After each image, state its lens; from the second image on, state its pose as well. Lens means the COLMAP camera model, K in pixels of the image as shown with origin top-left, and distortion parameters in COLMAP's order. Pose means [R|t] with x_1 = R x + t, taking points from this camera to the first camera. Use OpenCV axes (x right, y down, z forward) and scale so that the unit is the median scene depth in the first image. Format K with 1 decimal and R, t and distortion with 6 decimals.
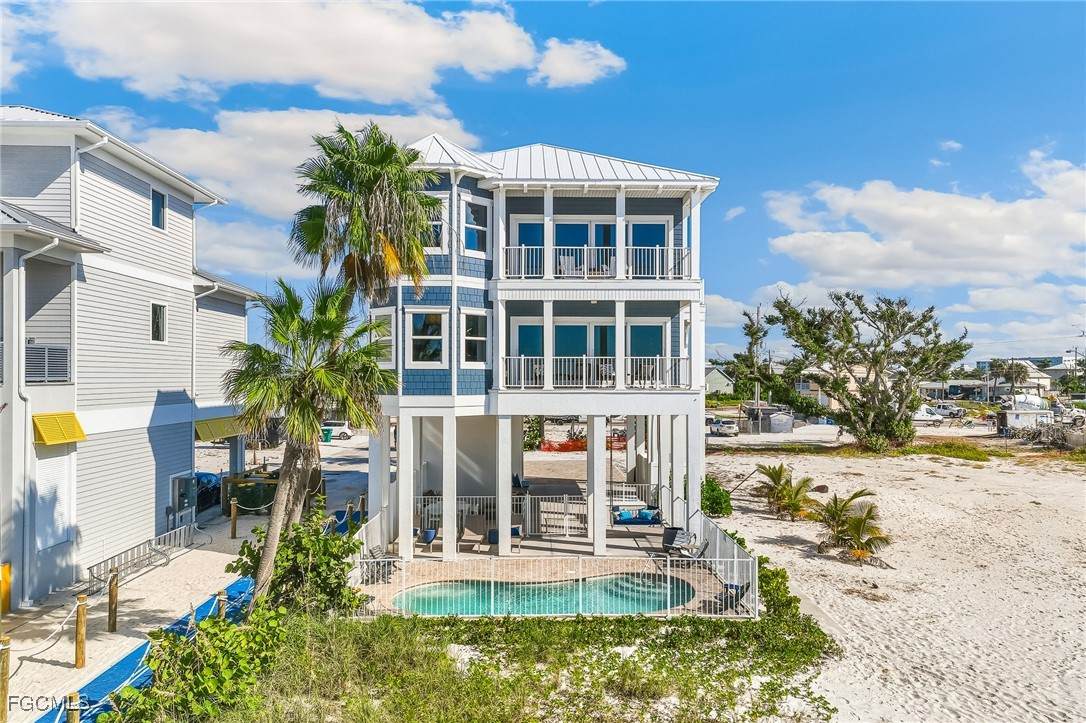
lens RADIAL K [[766.9, 0, 542.0], [0, 766.9, 377.0], [0, 0, 1]] dist [0.006460, 0.003481]
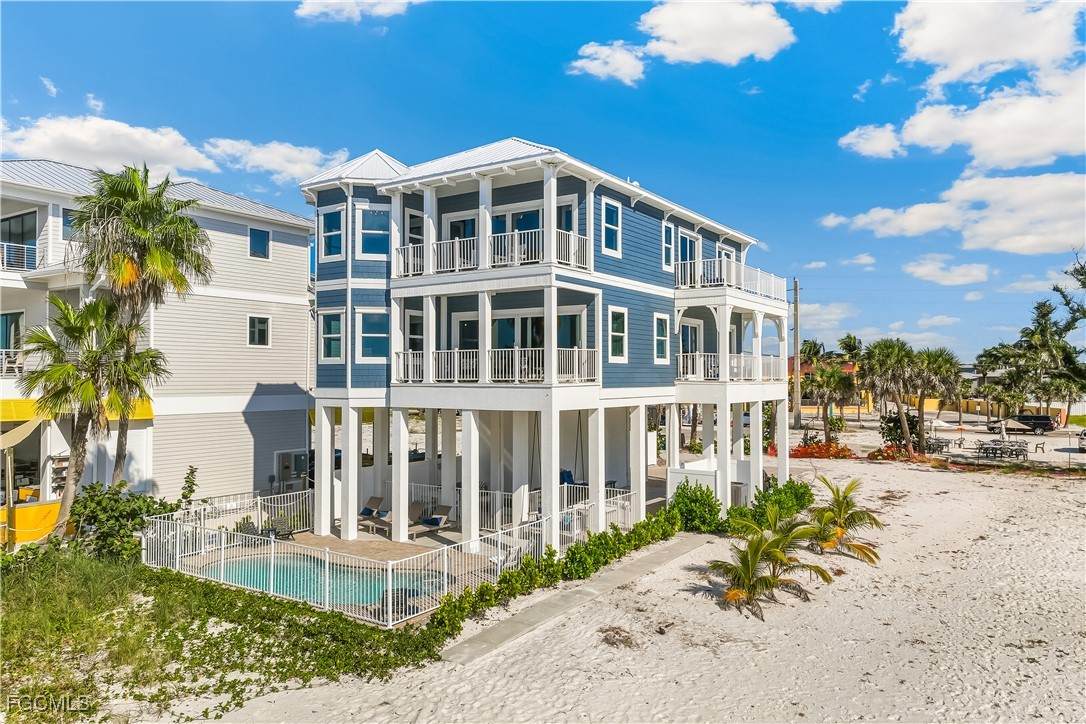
lens RADIAL K [[764.9, 0, 543.0], [0, 764.9, 362.0], [0, 0, 1]] dist [0.002371, -0.000467]
pose [[0.820418, -0.013337, -0.571609, 0.713028], [0.003183, 0.999819, -0.018760, 0.008318], [0.571755, 0.013572, 0.820312, 0.252395]]
